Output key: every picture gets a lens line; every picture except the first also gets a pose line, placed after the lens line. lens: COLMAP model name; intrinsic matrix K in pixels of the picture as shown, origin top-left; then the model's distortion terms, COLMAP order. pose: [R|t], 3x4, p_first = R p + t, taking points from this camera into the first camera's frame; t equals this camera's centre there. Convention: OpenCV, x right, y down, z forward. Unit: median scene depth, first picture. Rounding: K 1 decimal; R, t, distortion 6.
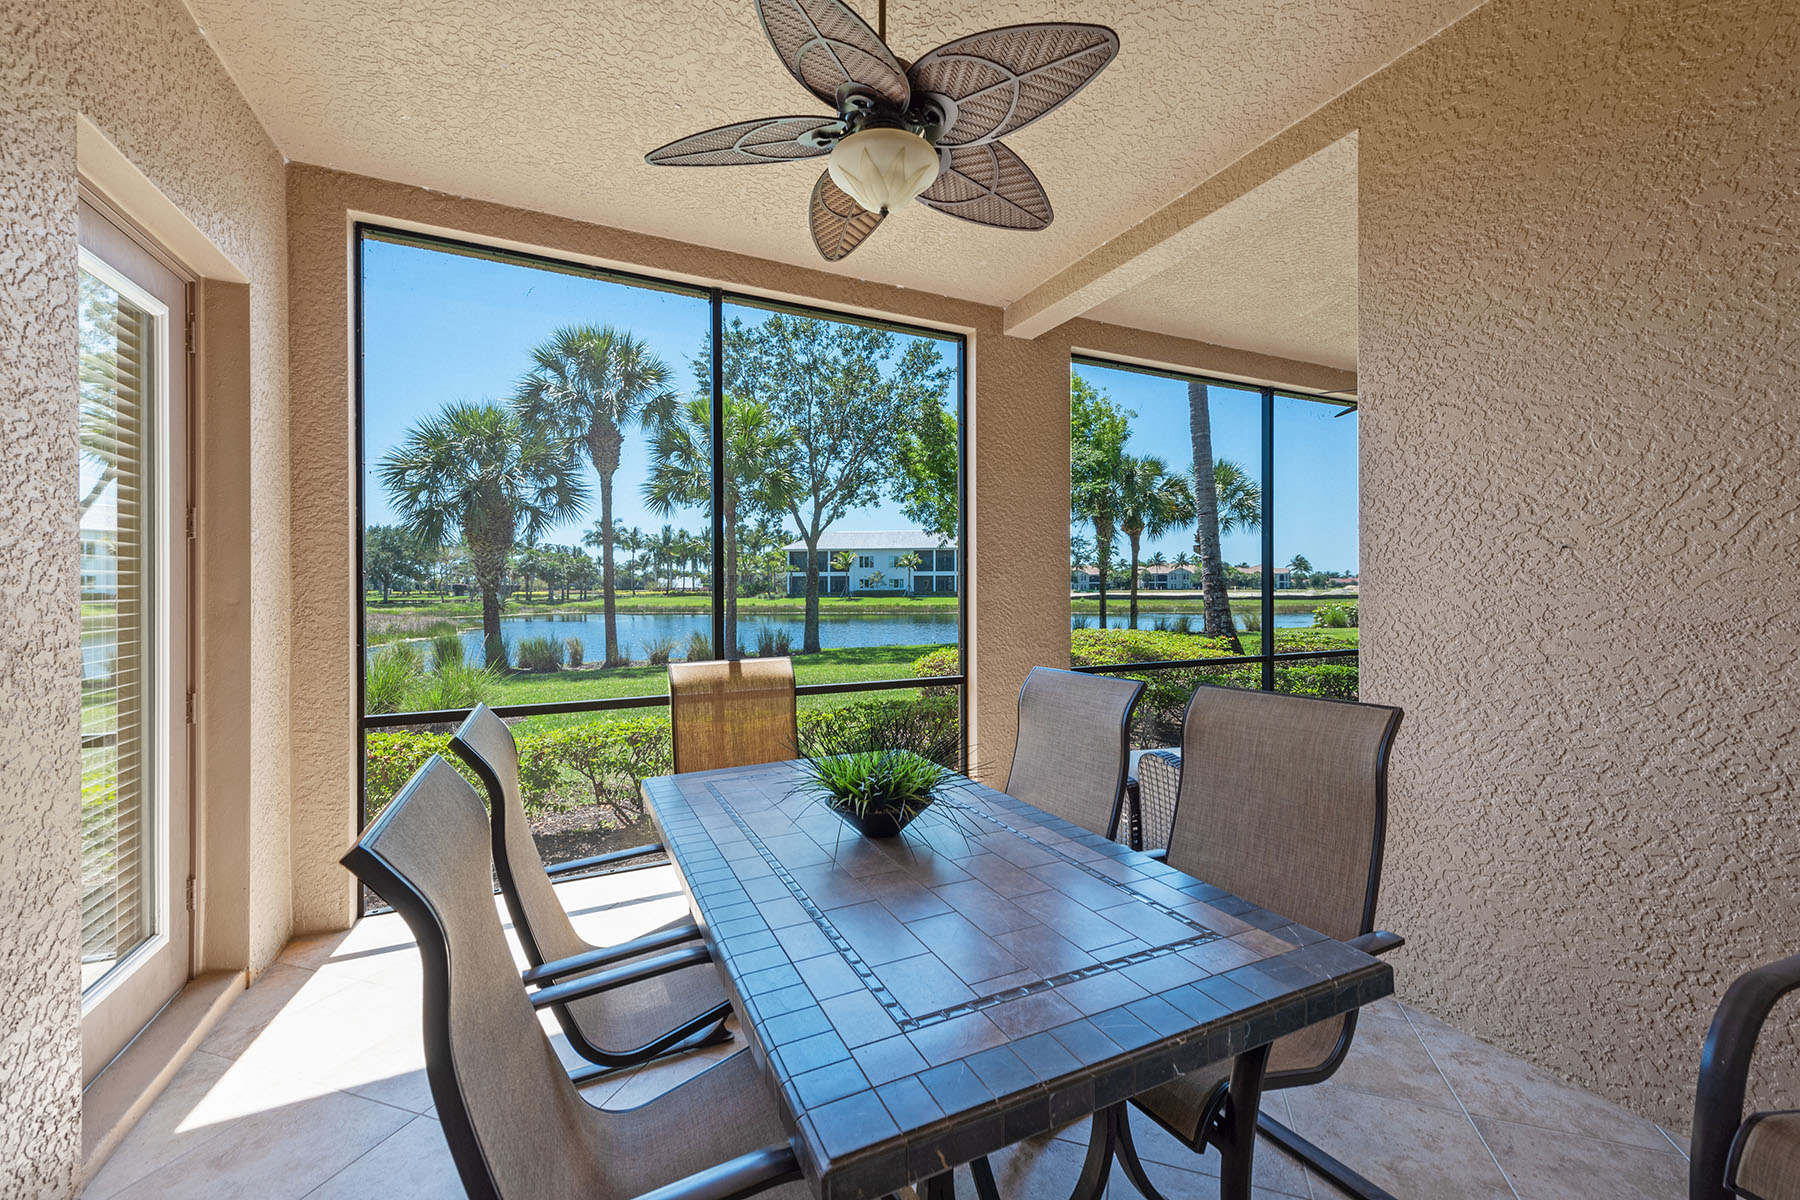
lens RADIAL K [[724.6, 0, 894.5], [0, 724.6, 593.0], [0, 0, 1]] dist [0.003691, 0.000041]
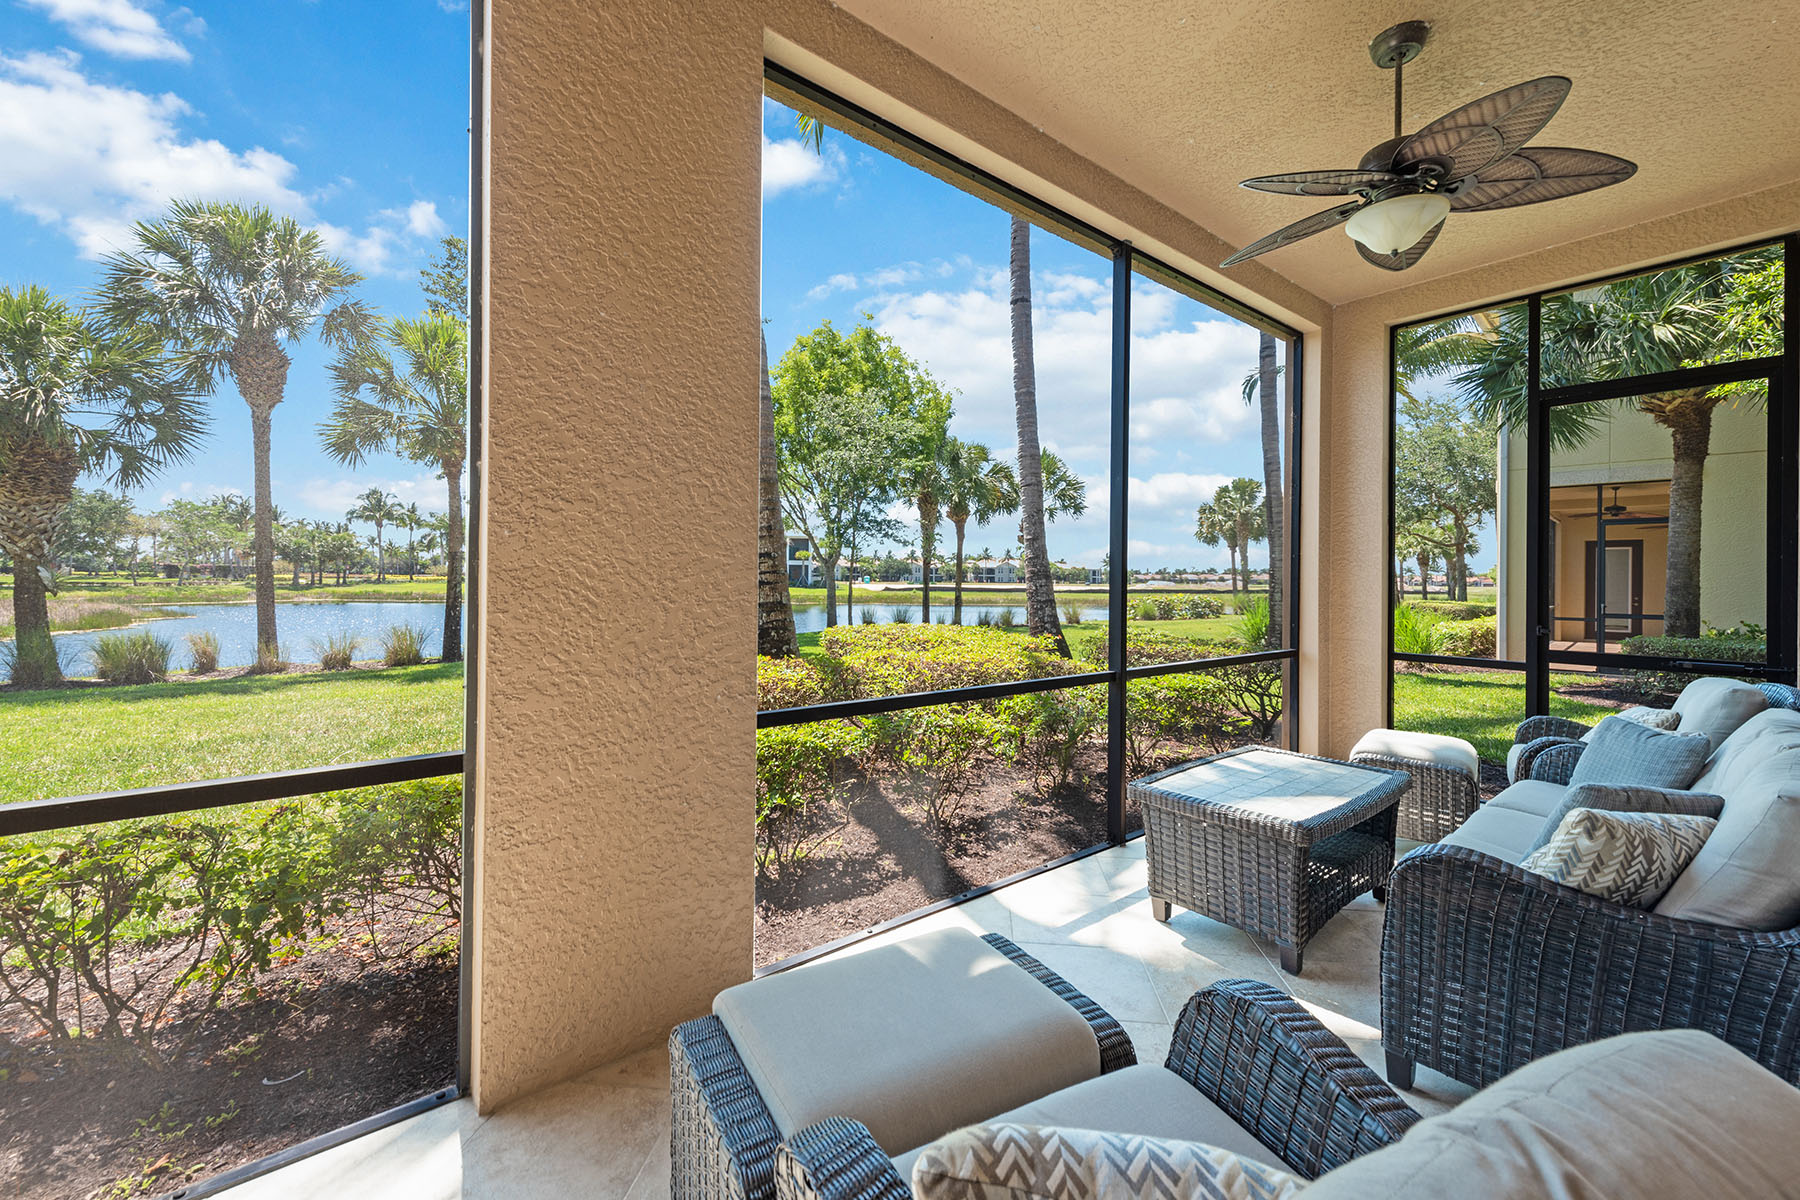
lens RADIAL K [[724.6, 0, 901.9], [0, 724.6, 589.3], [0, 0, 1]] dist [0.003691, 0.000041]
pose [[0.973190, 0.011720, 0.229703, 0.042439], [-0.013398, 0.999894, 0.005746, 0.003254], [-0.229611, -0.008669, 0.973244, 0.097956]]
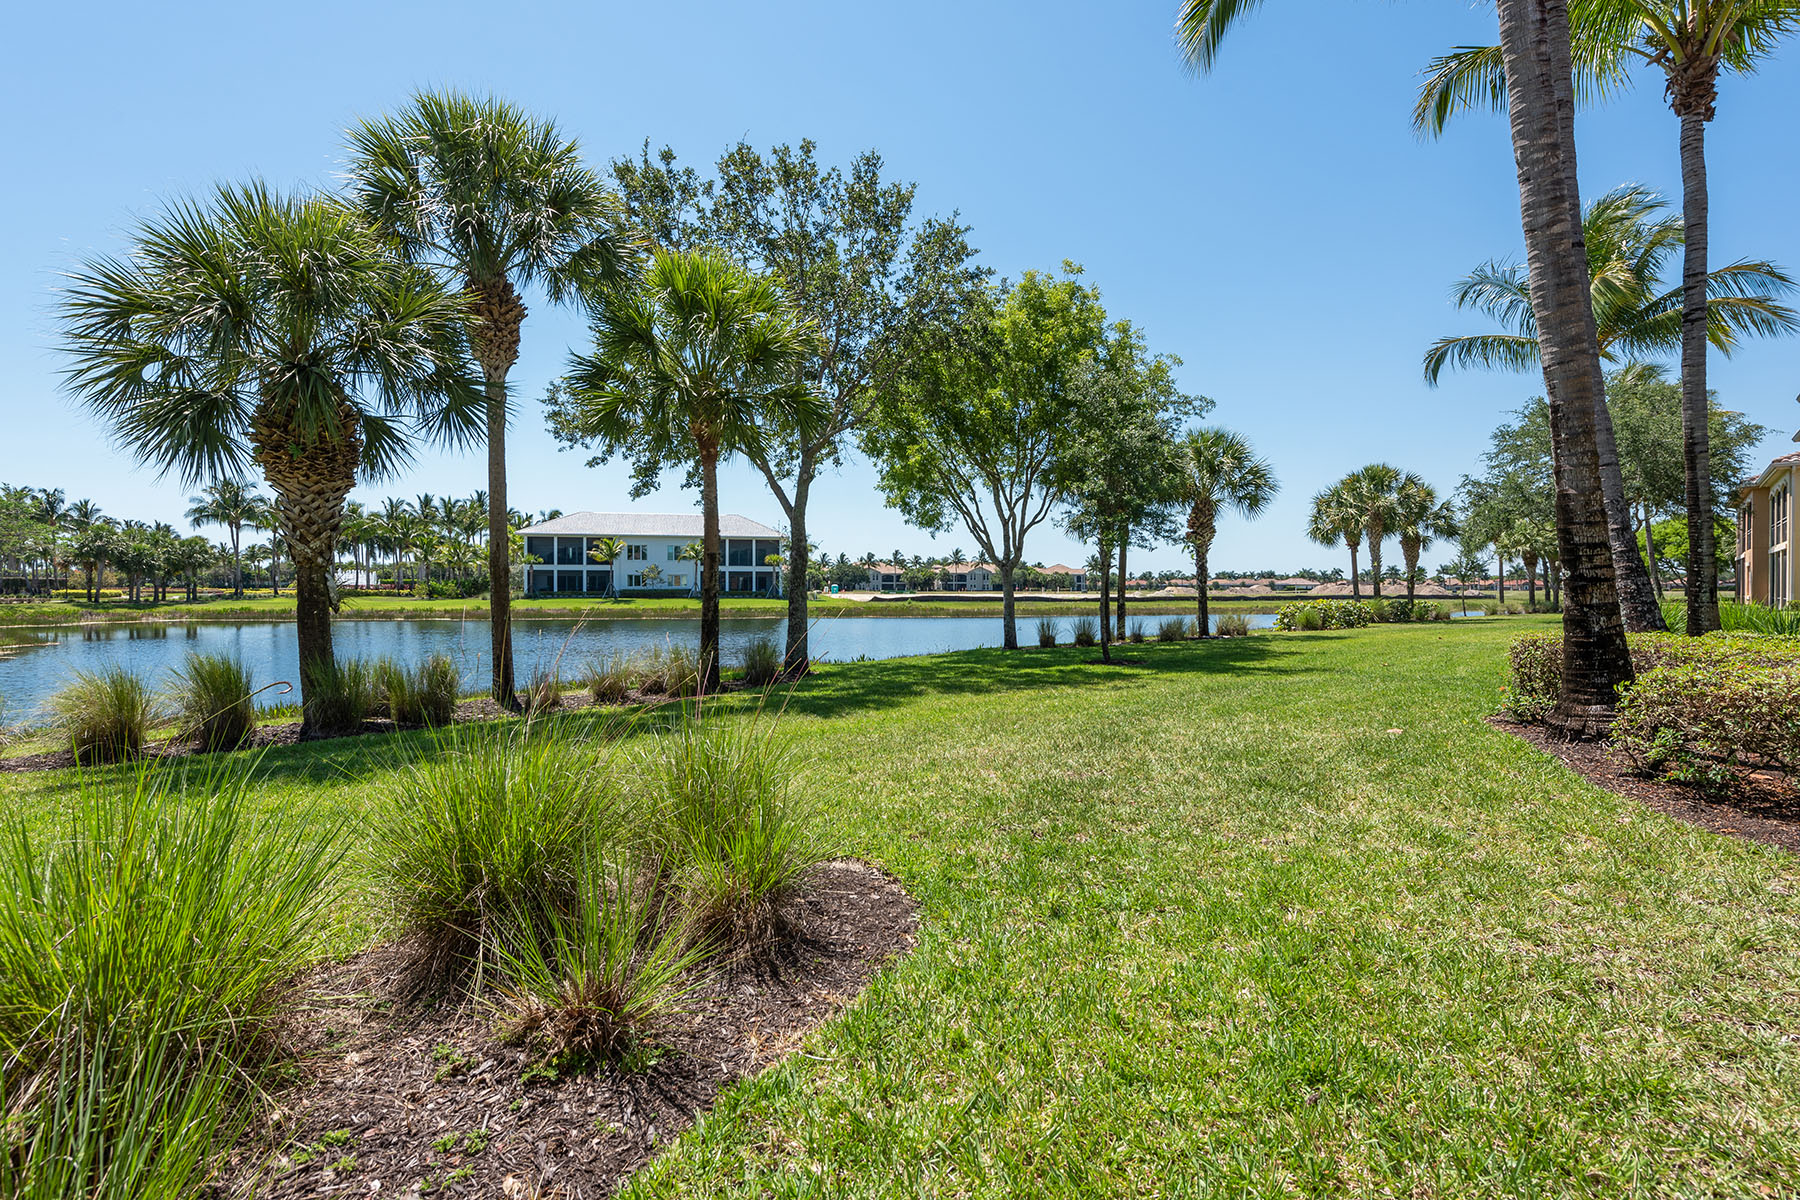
lens RADIAL K [[856.4, 0, 889.8], [0, 856.4, 586.3], [0, 0, 1]] dist [0.001025, 0.000820]
pose [[0.951516, 0.006332, 0.307534, -0.220967], [-0.003115, 0.999935, -0.010952, 0.007544], [-0.307584, 0.009463, 0.951474, 0.188511]]
